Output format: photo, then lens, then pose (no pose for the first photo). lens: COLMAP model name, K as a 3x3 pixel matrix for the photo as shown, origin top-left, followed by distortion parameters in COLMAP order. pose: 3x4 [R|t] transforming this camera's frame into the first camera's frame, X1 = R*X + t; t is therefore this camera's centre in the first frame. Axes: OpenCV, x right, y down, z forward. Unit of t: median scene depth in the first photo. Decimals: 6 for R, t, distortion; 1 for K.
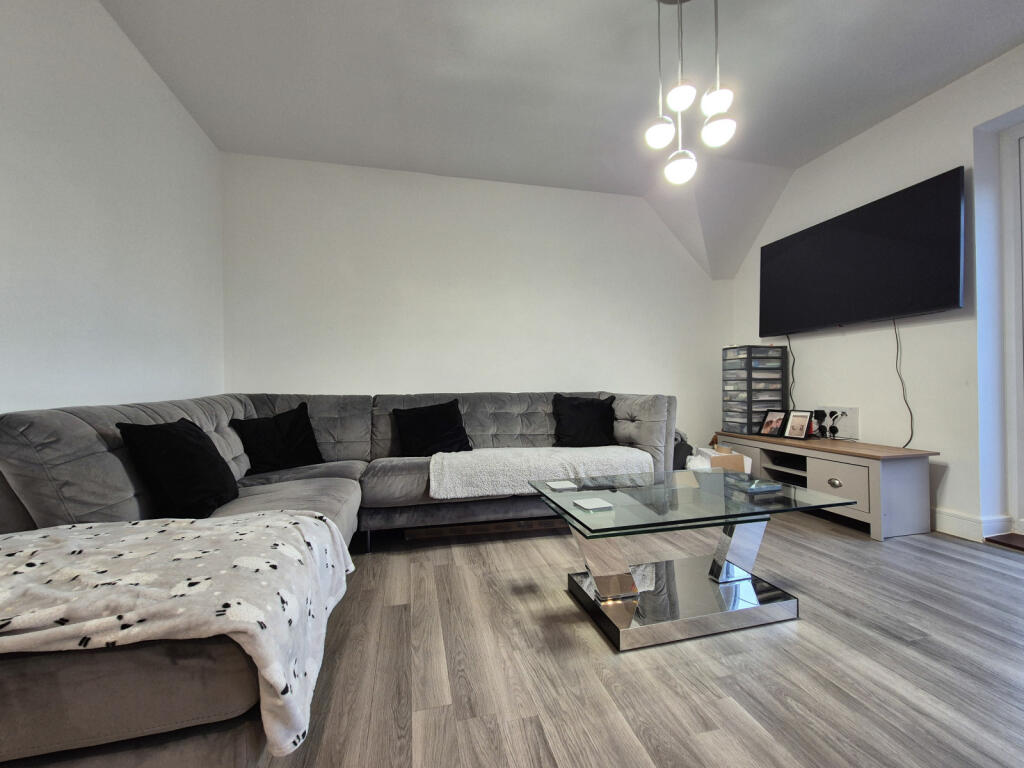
lens RADIAL K [[420.7, 0, 512.0], [0, 420.7, 384.0], [0, 0, 1]] dist [0.014902, 0.000007]
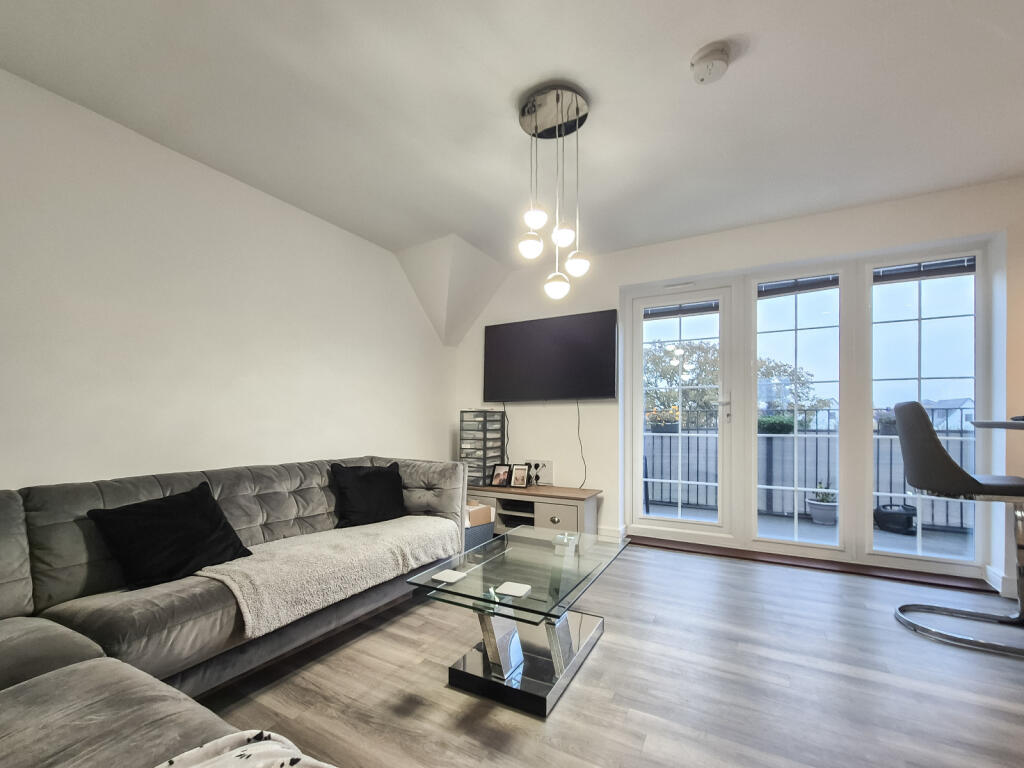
lens RADIAL K [[437.3, 0, 511.5], [0, 437.3, 417.2], [0, 0, 1]] dist [0.015245, -0.000016]
pose [[0.675395, 0.017098, 0.737258, -0.315143], [-0.014205, 0.999847, -0.010175, -0.067333], [-0.737319, -0.003601, 0.675535, 0.135455]]
